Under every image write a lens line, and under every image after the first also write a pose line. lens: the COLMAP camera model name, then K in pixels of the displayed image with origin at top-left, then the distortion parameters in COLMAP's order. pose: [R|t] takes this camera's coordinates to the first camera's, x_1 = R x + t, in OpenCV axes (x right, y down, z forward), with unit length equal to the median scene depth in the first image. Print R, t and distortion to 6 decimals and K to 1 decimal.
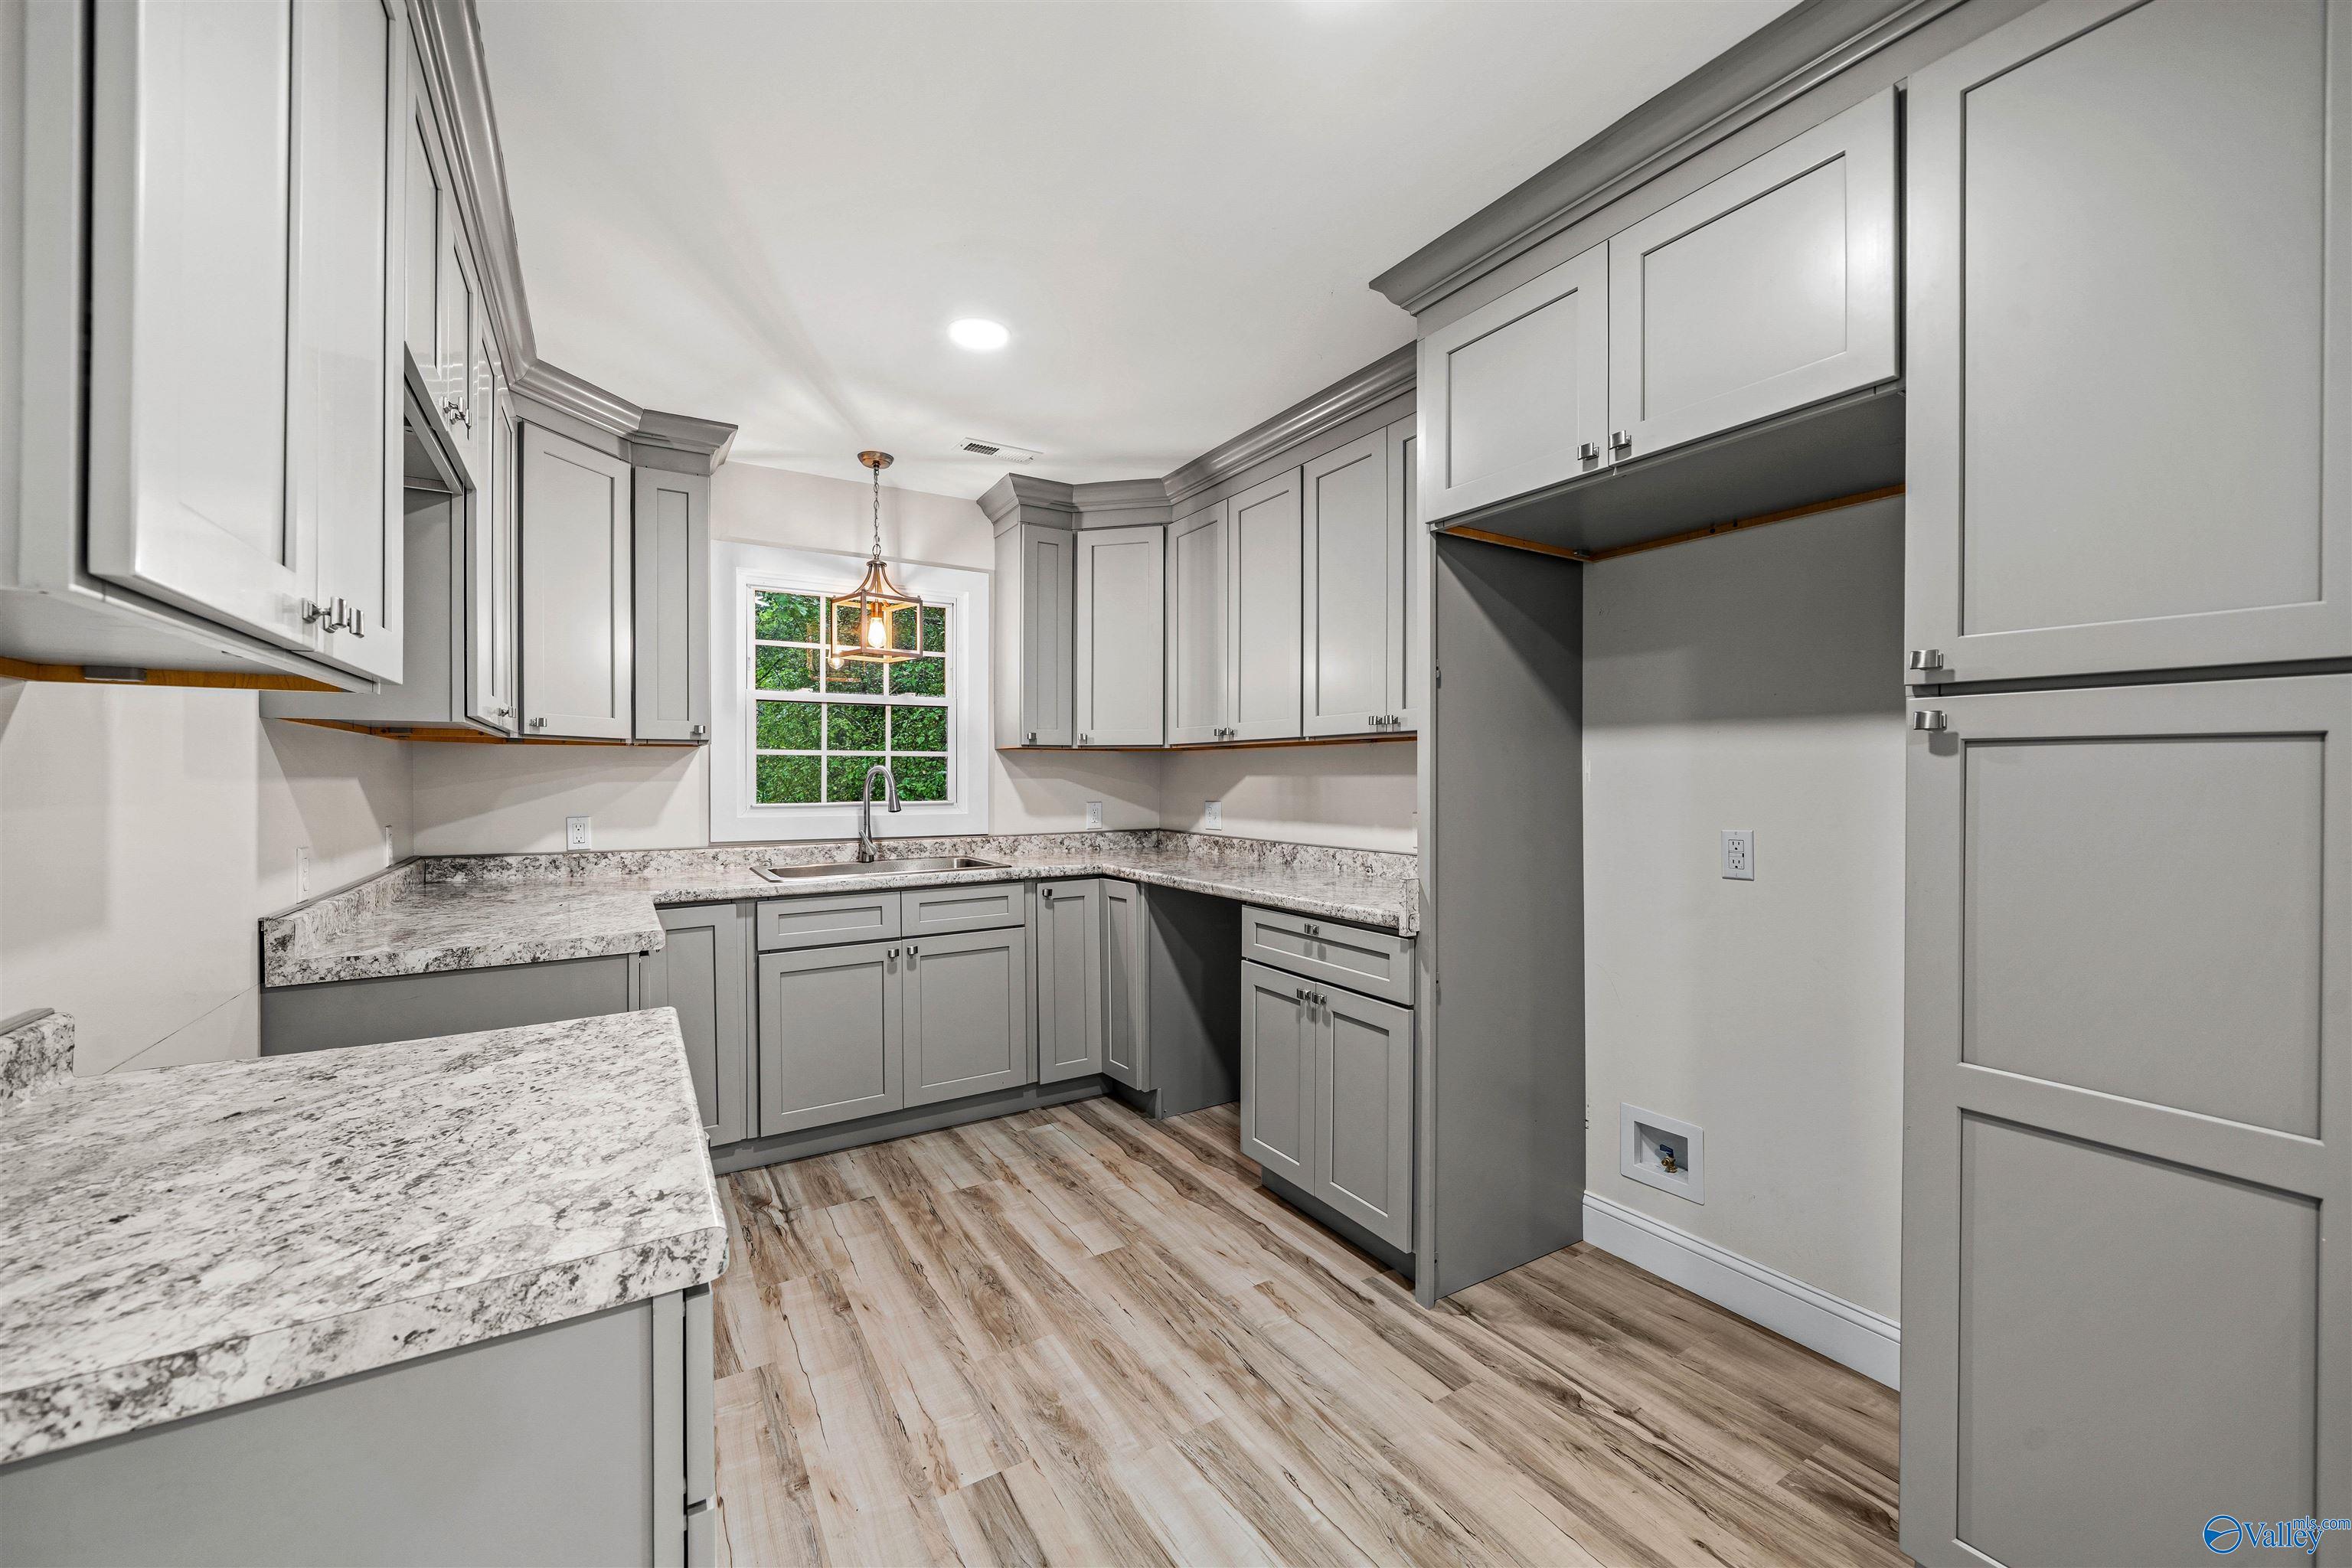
lens RADIAL K [[904.6, 0, 1161.9], [0, 904.6, 776.9], [0, 0, 1]] dist [-0.000243, -0.000097]
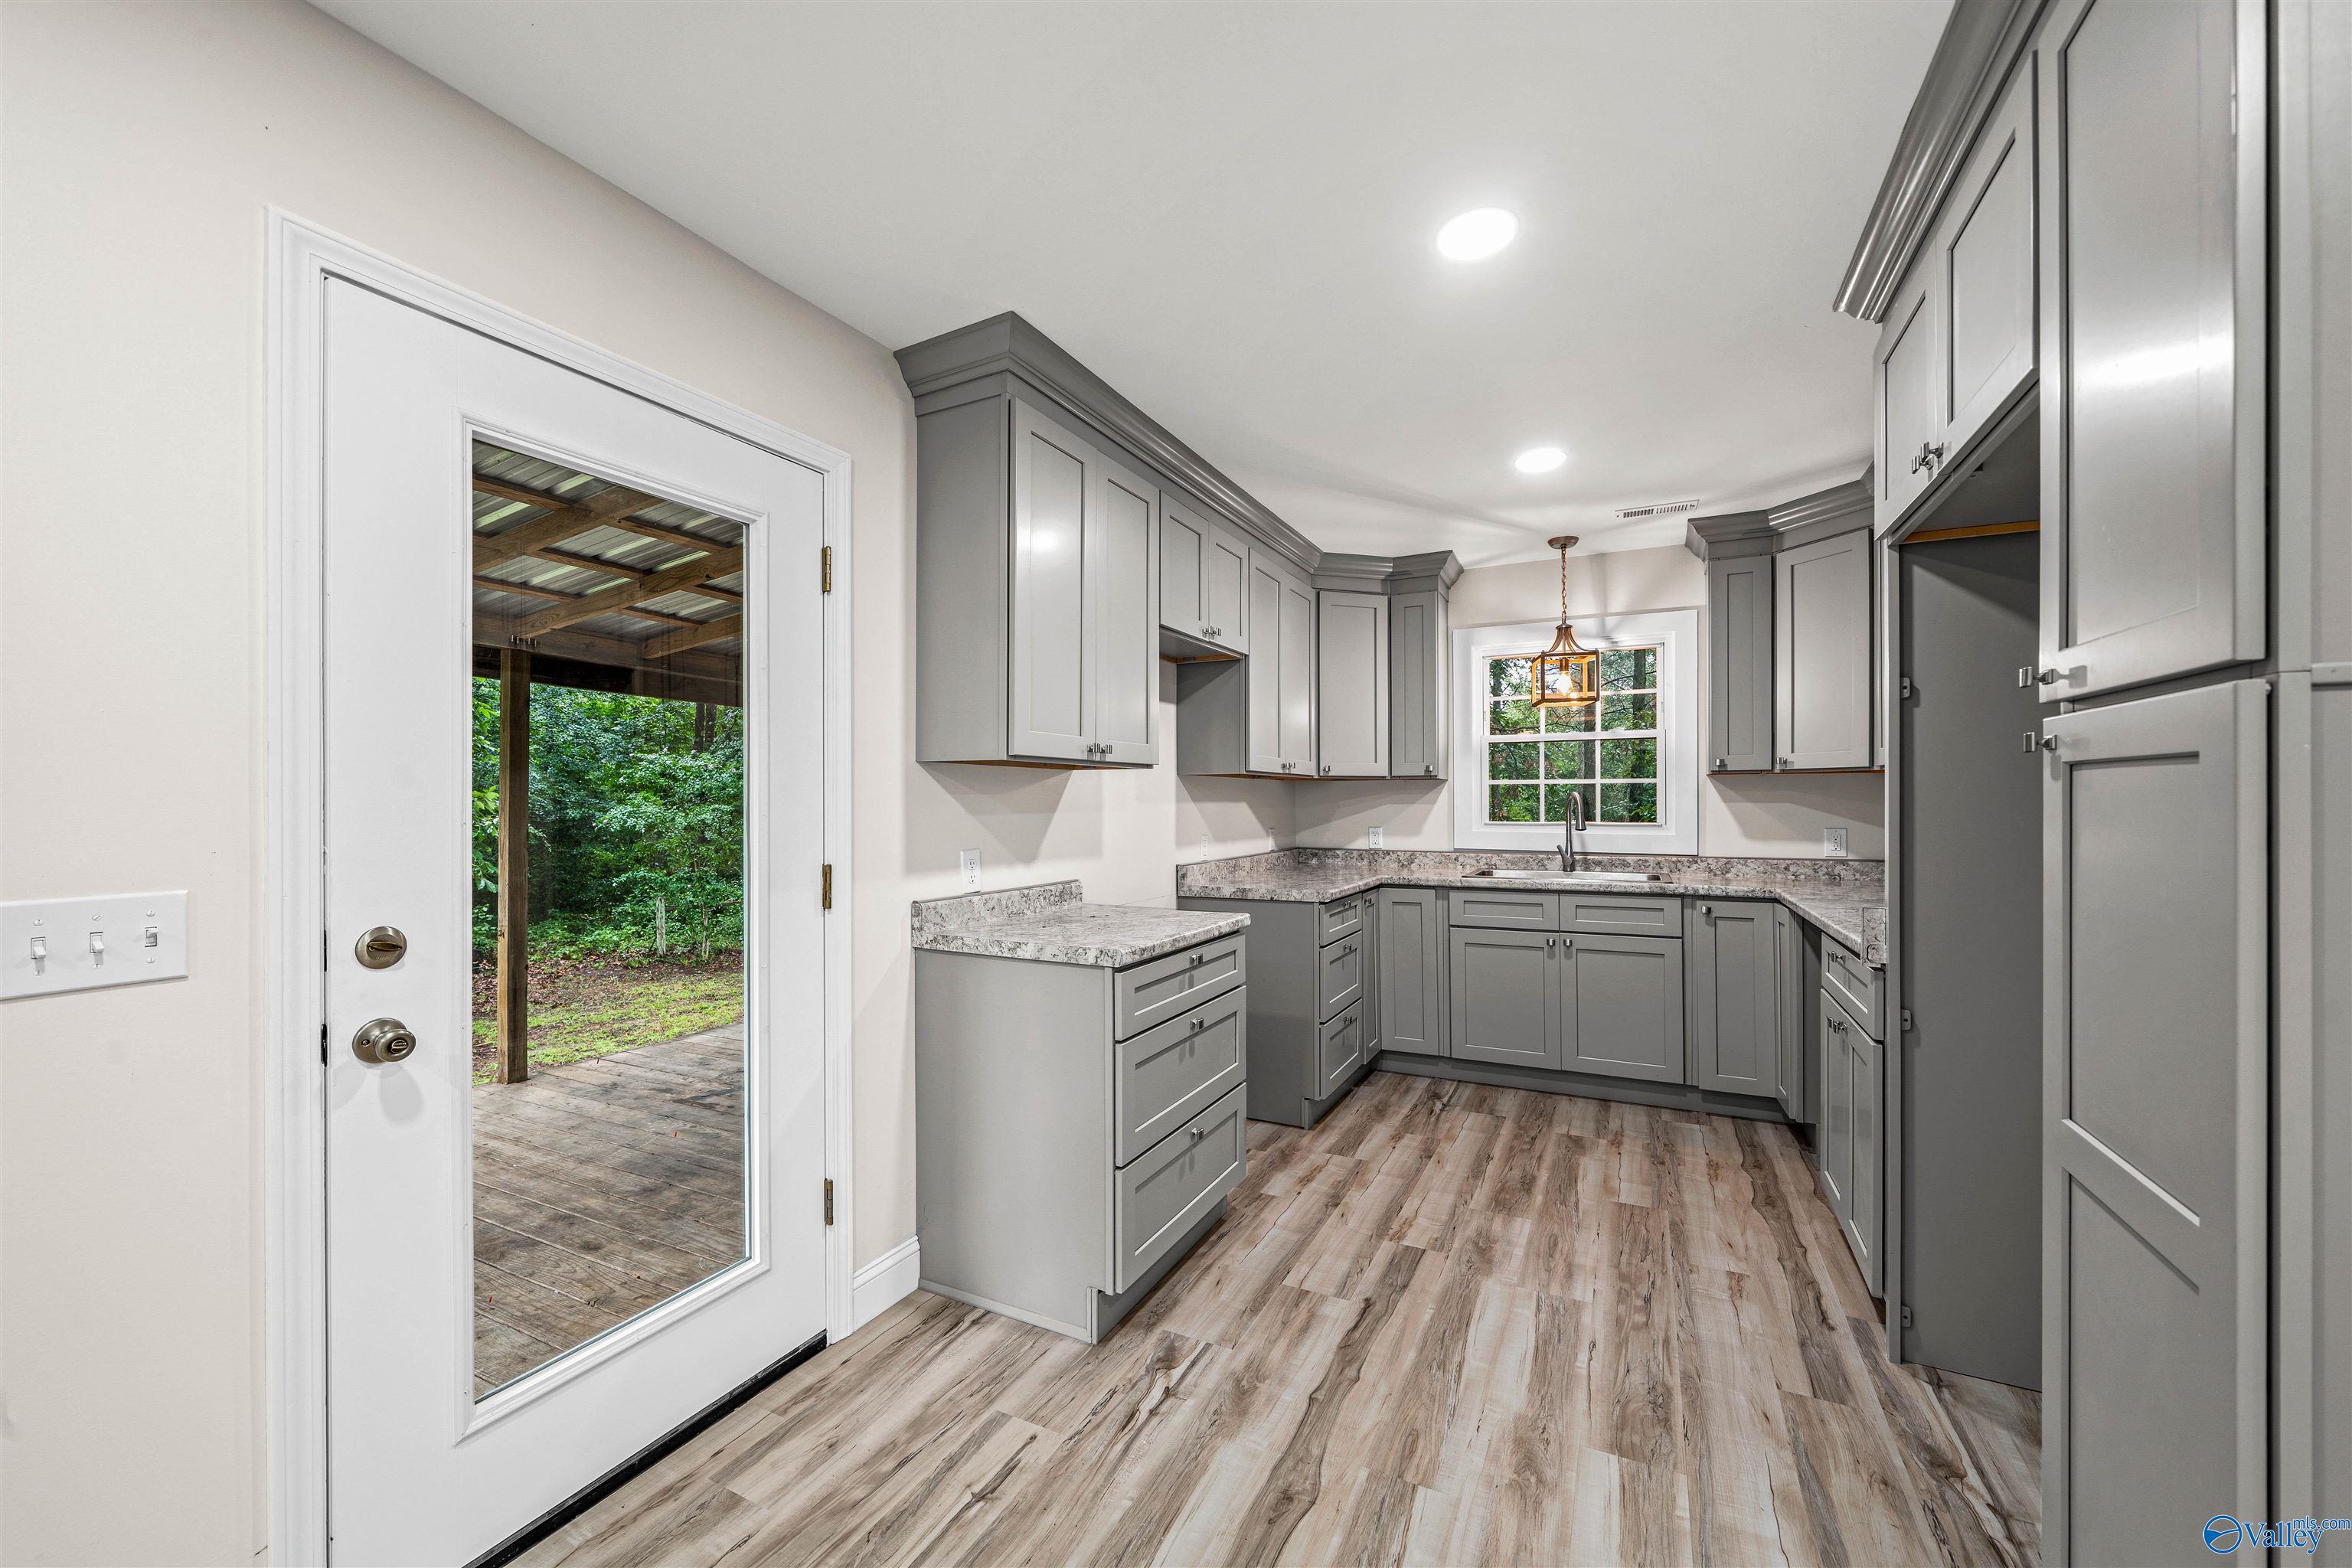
lens RADIAL K [[901.0, 0, 1171.0], [0, 901.0, 798.8], [0, 0, 1]] dist [-0.002783, -0.000212]
pose [[0.521482, -0.002258, -0.853260, 0.493976], [0.000520, 0.999997, -0.002329, -0.000815], [0.853262, 0.000770, 0.521481, -0.097116]]
